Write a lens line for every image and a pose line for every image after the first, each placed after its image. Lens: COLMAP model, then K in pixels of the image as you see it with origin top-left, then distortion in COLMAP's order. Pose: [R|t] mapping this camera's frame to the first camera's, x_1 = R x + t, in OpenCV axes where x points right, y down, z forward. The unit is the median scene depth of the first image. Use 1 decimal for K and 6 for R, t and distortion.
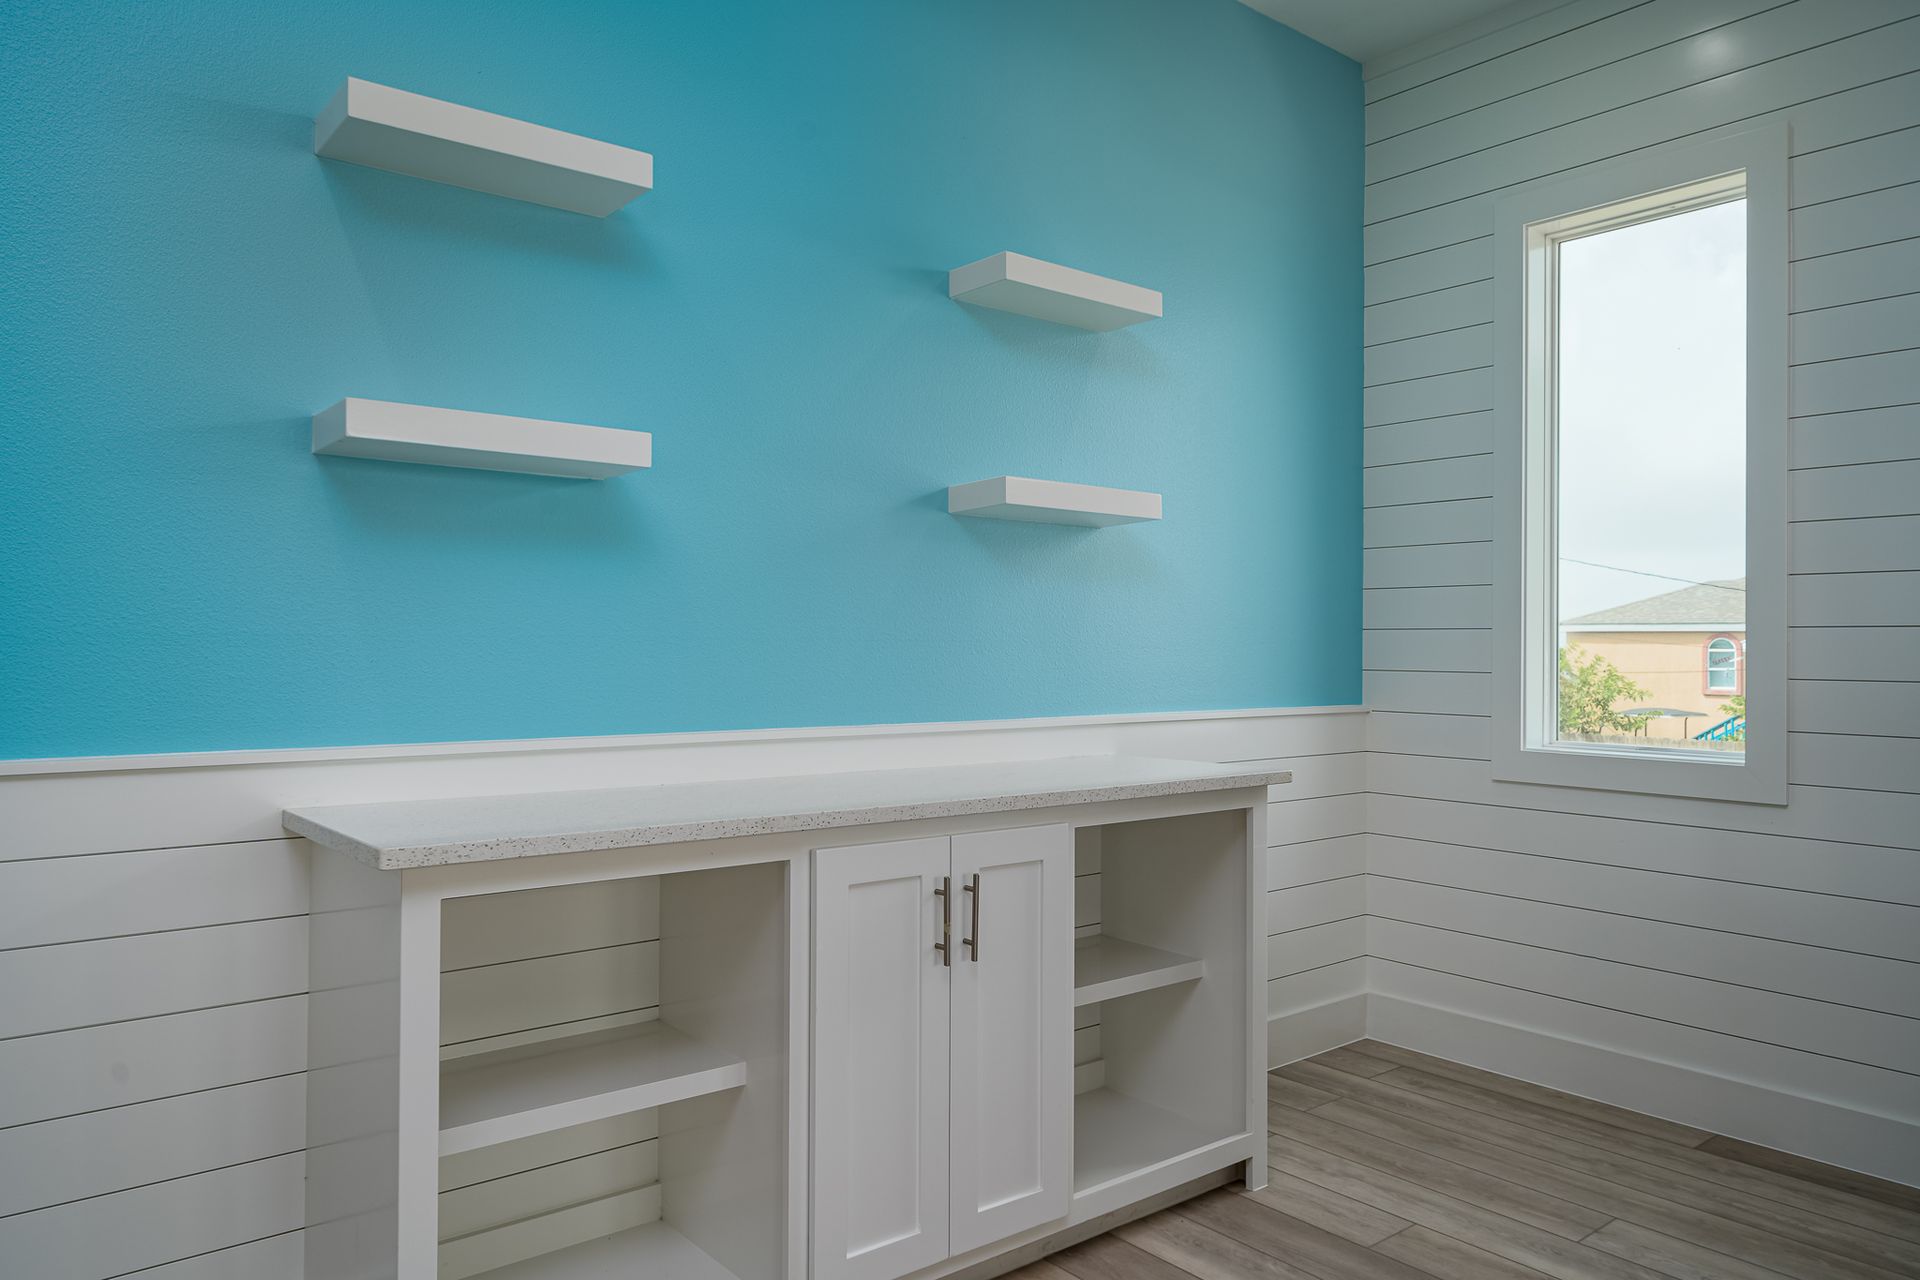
lens RADIAL K [[1282.4, 0, 947.8], [0, 1282.4, 627.0], [0, 0, 1]] dist [-0.012225, 0.004850]
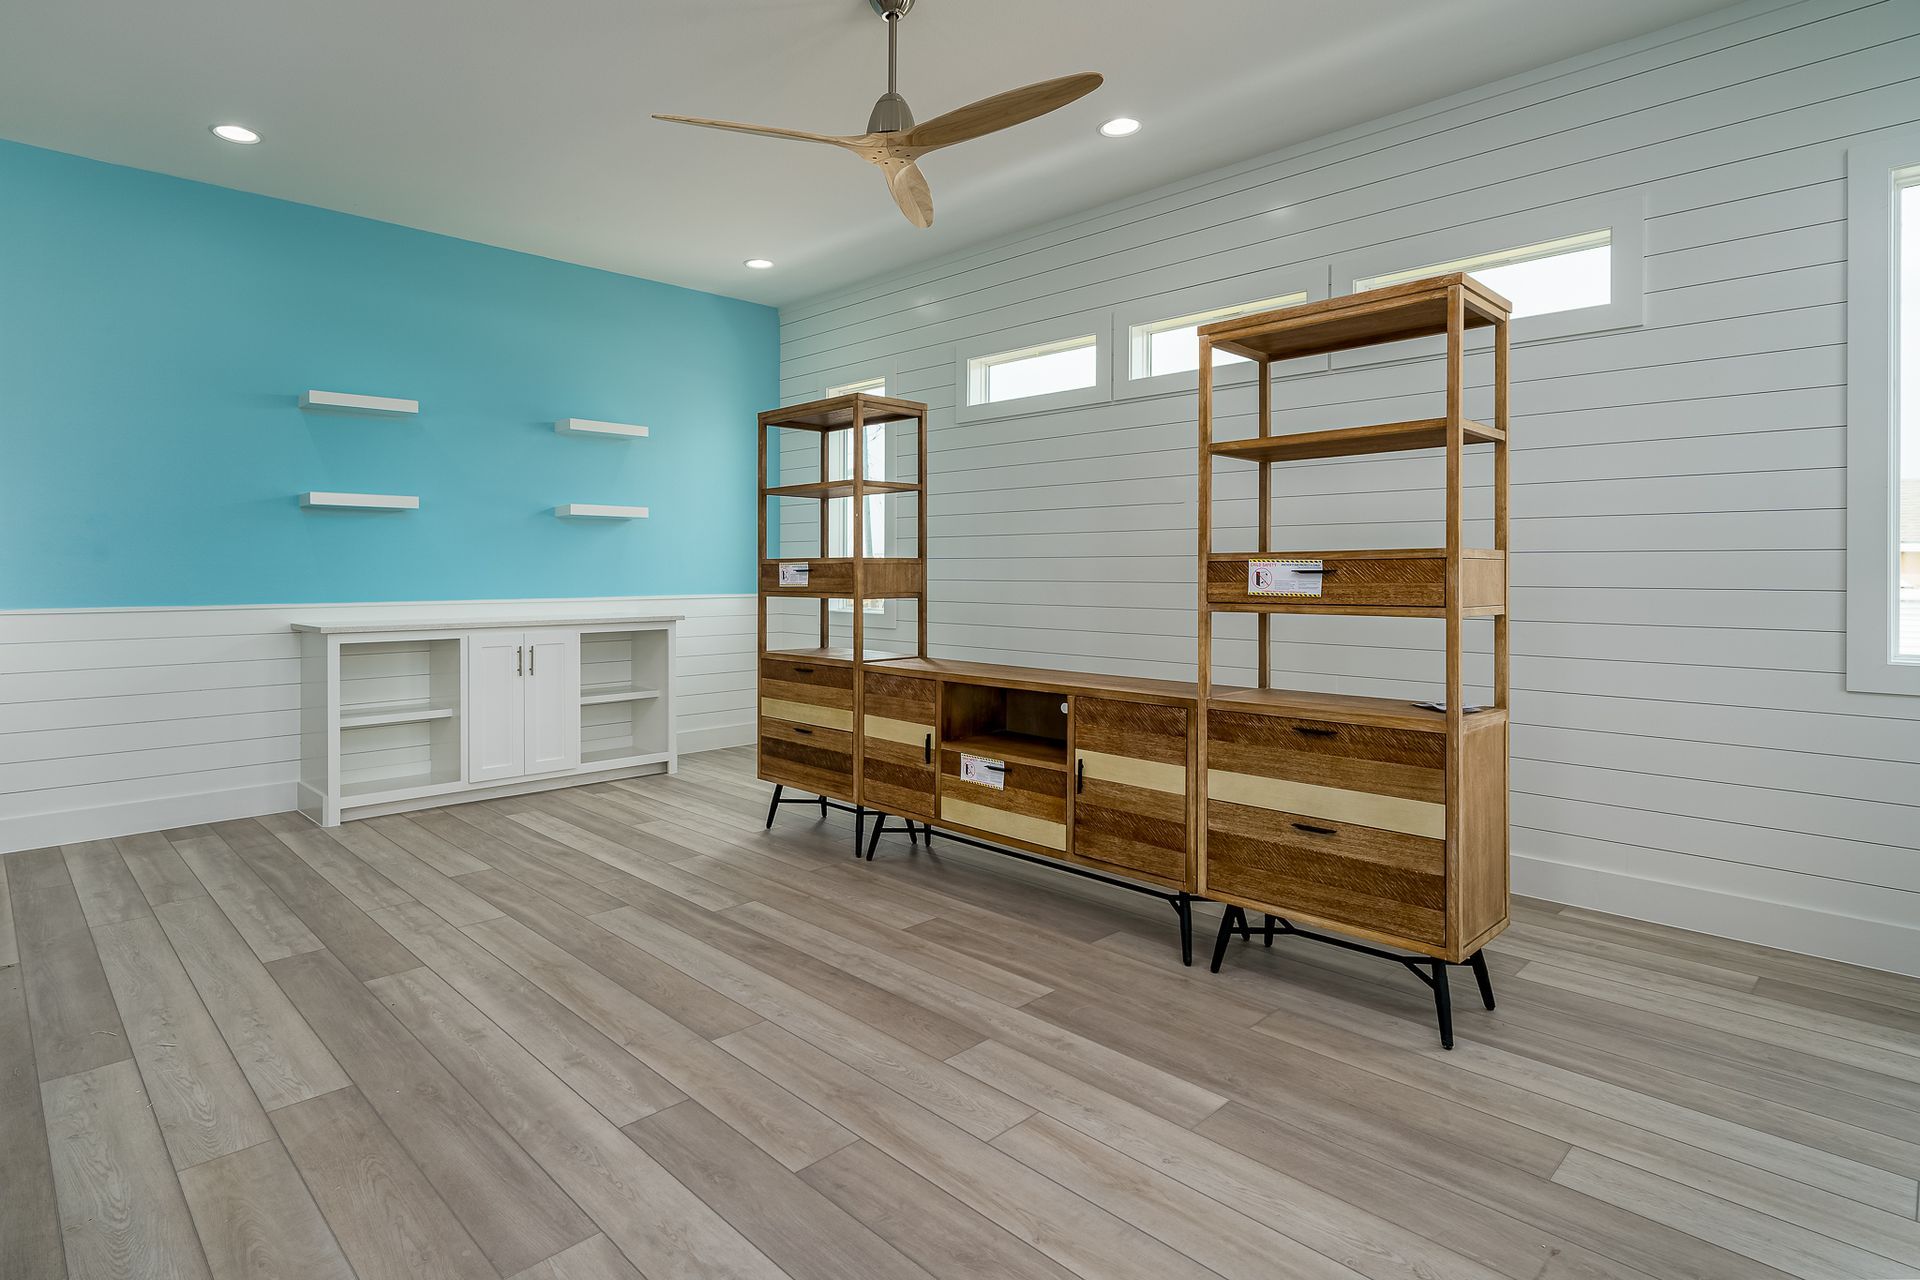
lens RADIAL K [[1282.4, 0, 1035.3], [0, 1282.4, 597.2], [0, 0, 1]] dist [-0.012225, 0.004850]
pose [[0.999373, -0.003470, 0.035233, 0.882668], [0.002309, 0.999455, 0.032942, -0.010023], [-0.035328, -0.032840, 0.998836, -1.626225]]
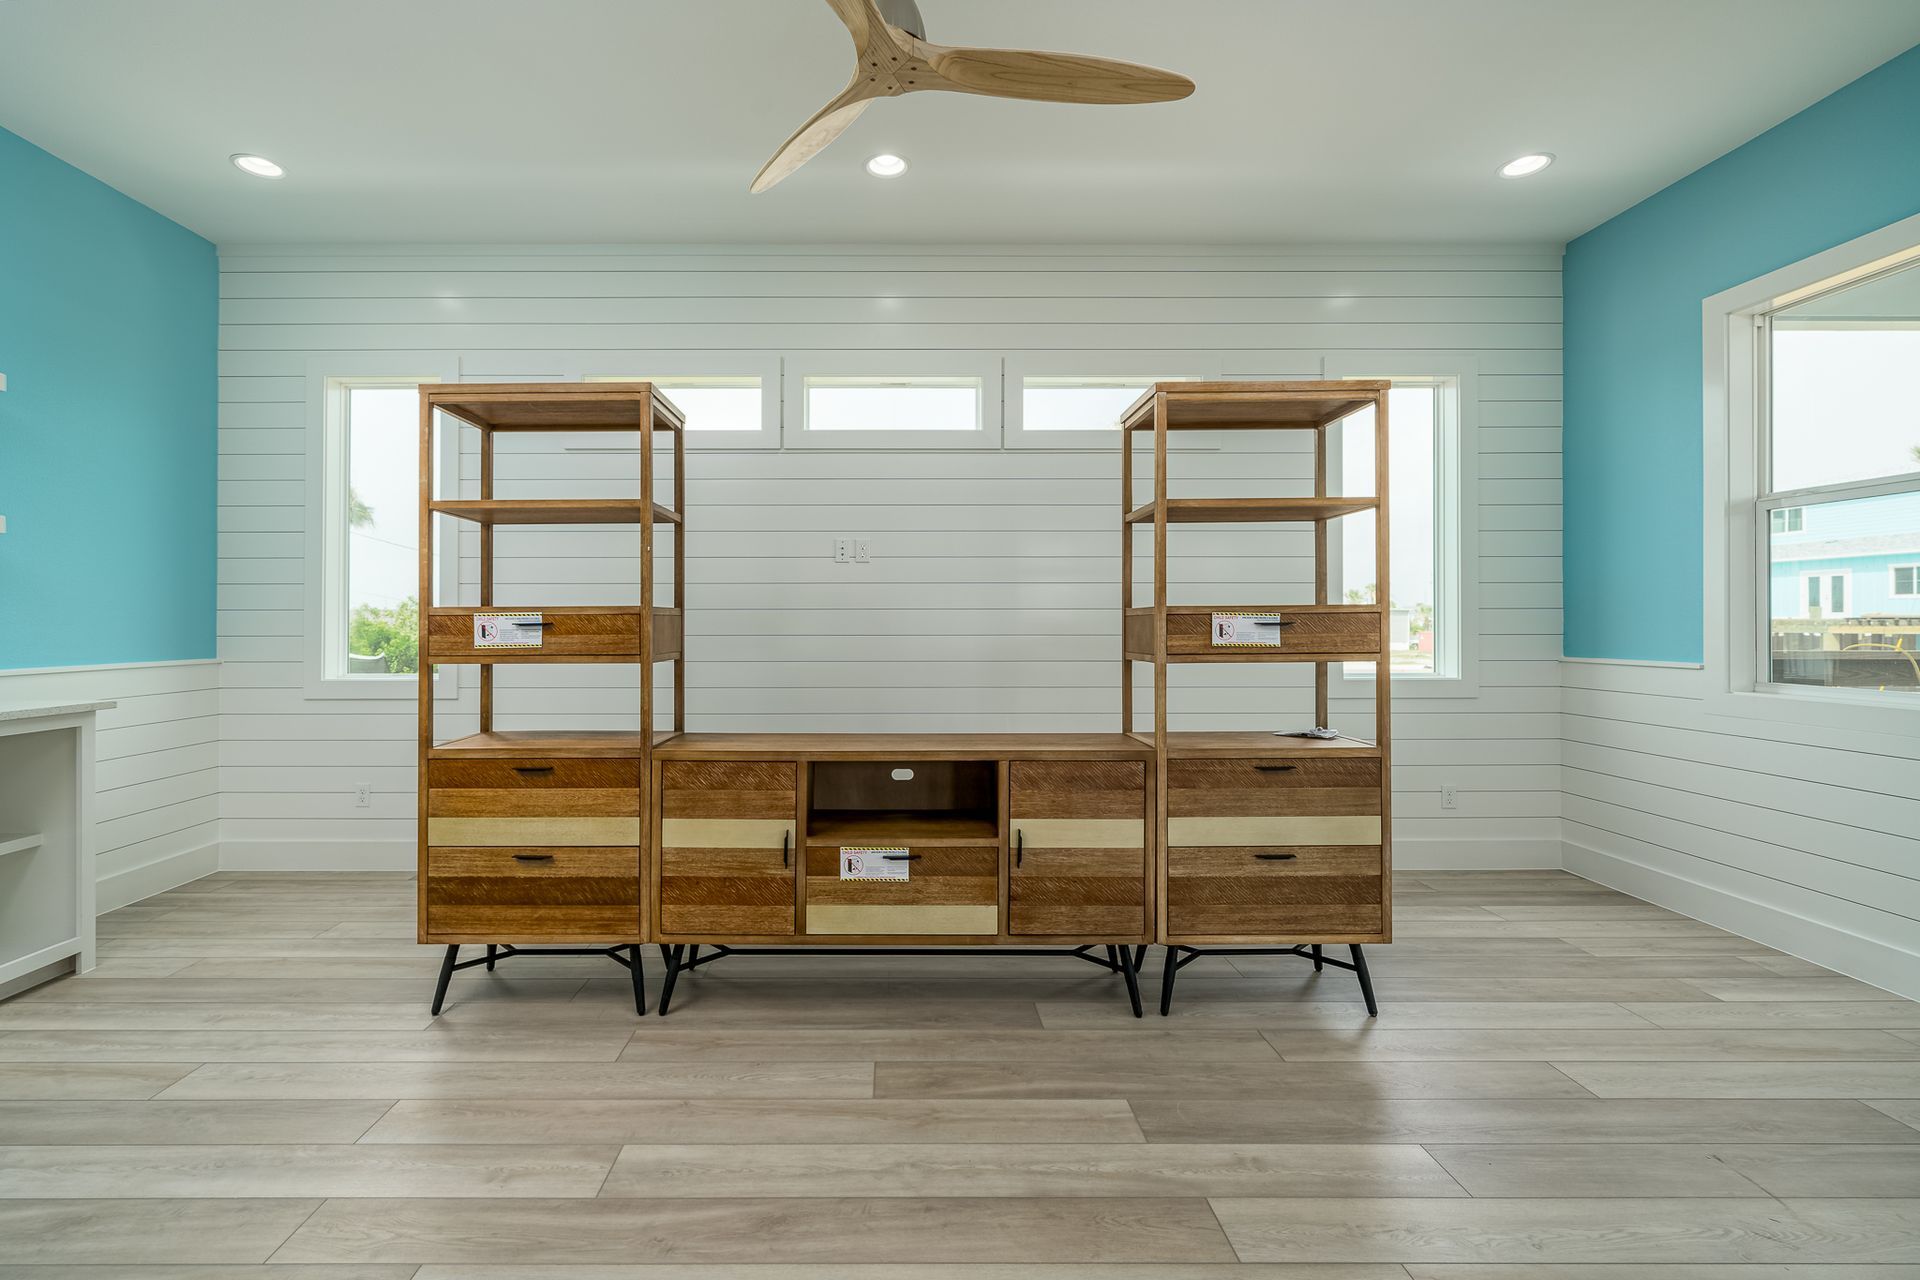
lens RADIAL K [[877.4, 0, 964.4], [0, 877.4, 614.7], [0, 0, 1]] dist [-0.003420, 0.000876]
pose [[0.625570, -0.002630, 0.780164, 0.079927], [-0.006226, 0.999946, 0.008364, -0.008514], [-0.780143, -0.010090, 0.625520, -0.479141]]
